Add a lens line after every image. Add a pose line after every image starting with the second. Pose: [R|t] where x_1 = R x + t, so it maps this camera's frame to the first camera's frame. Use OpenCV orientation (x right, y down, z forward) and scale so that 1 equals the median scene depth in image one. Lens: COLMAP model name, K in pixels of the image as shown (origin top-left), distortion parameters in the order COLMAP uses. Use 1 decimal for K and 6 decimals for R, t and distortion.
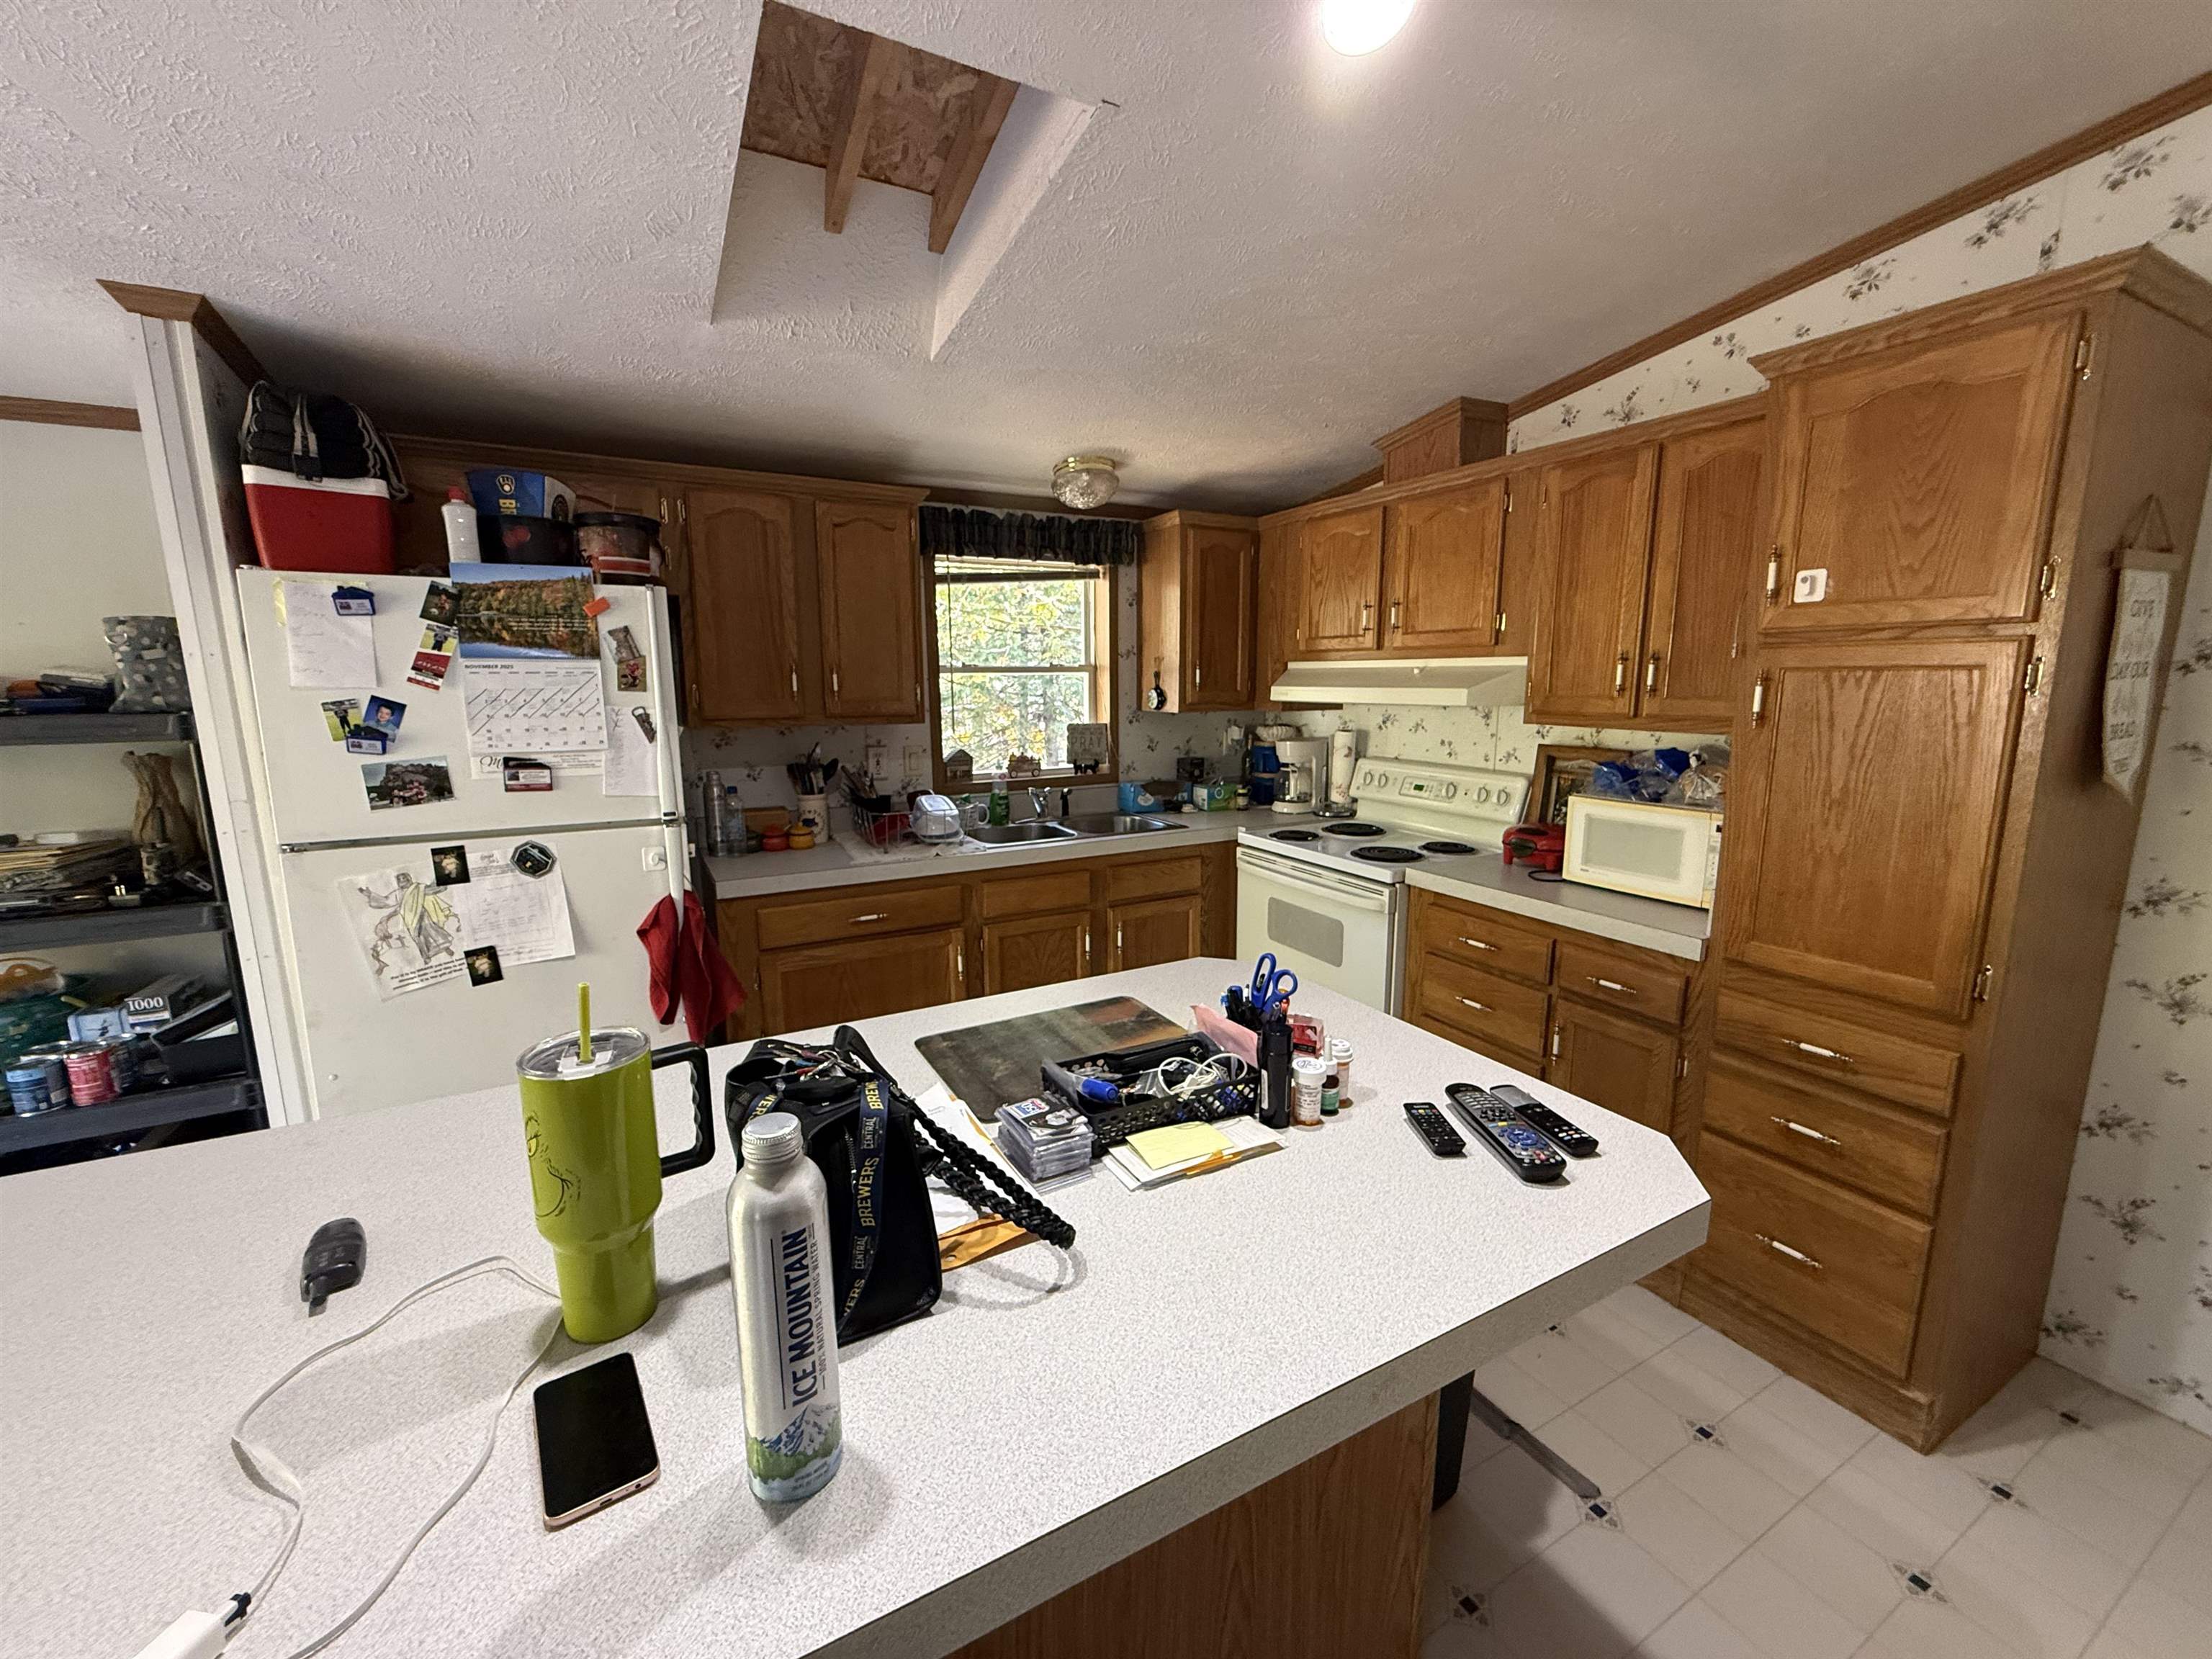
lens RADIAL K [[881.9, 0, 1100.9], [0, 881.9, 828.0], [0, 0, 1]] dist [0.000378, 0.000177]
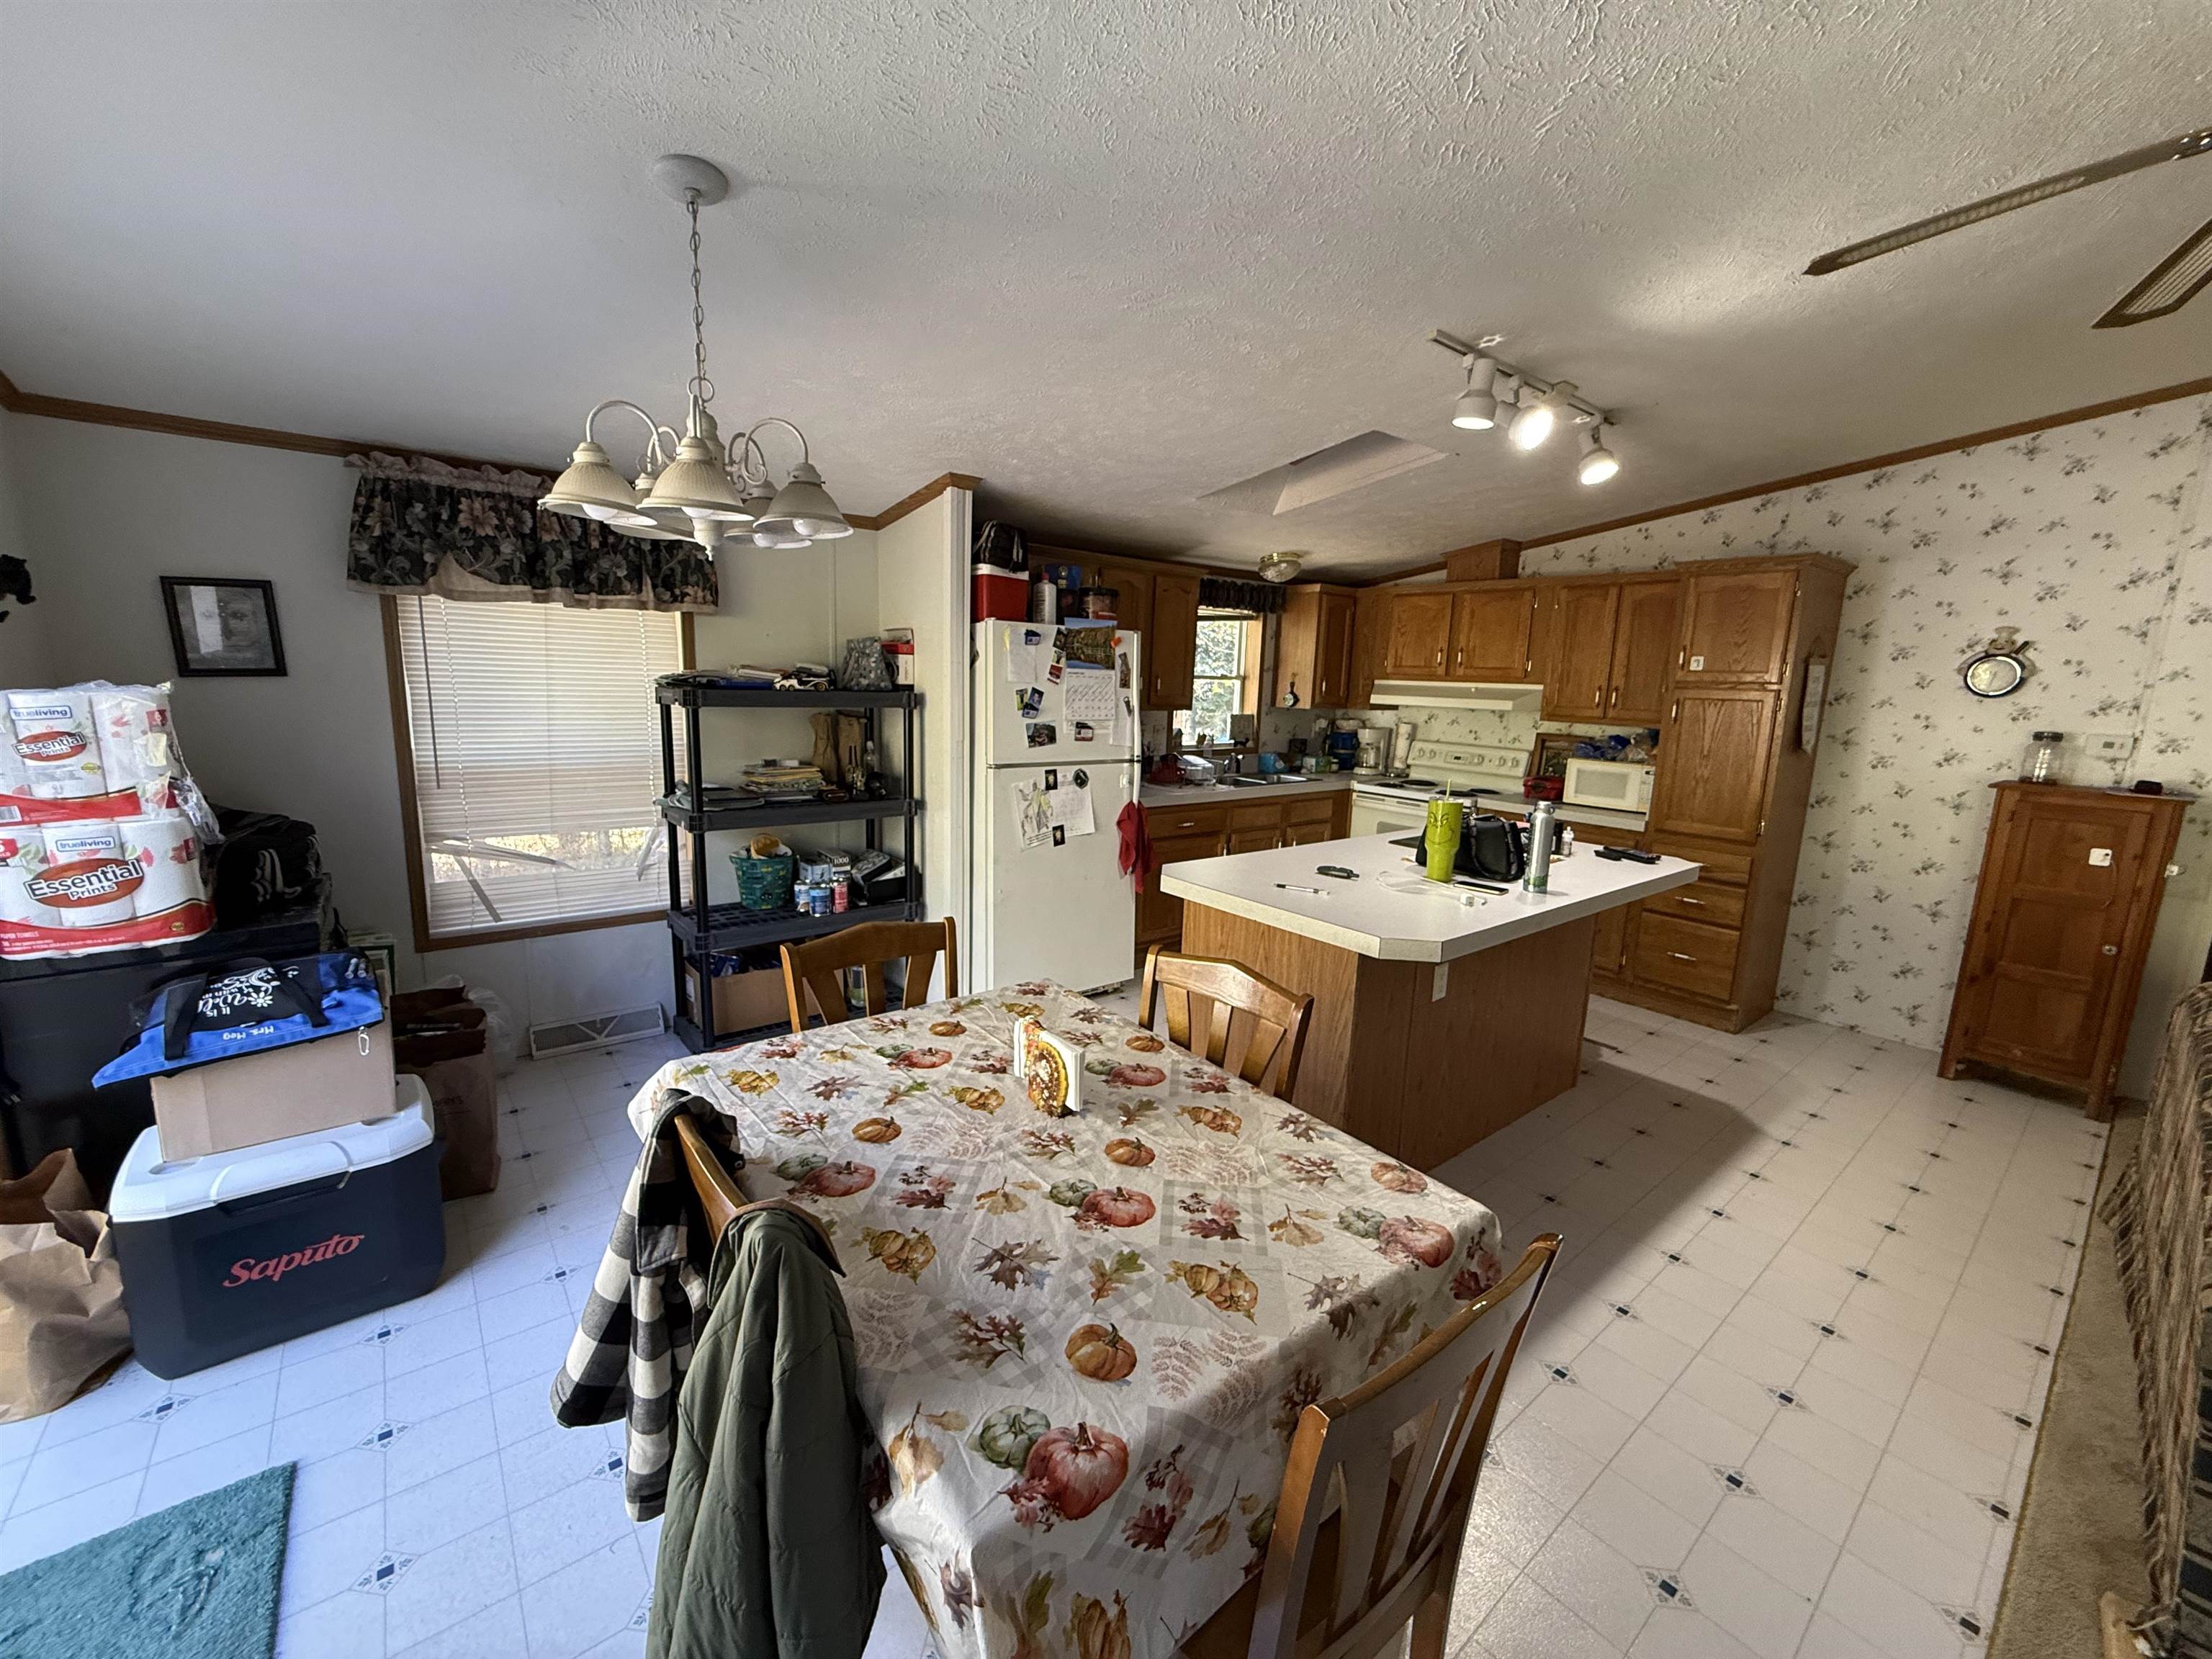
lens RADIAL K [[881.9, 0, 1100.0], [0, 881.9, 827.2], [0, 0, 1]] dist [0.000378, 0.000177]
pose [[0.983339, 0.006901, 0.181648, -0.934749], [-0.007780, 0.999961, 0.004124, 0.128637], [-0.181613, -0.005468, 0.983355, -0.806198]]
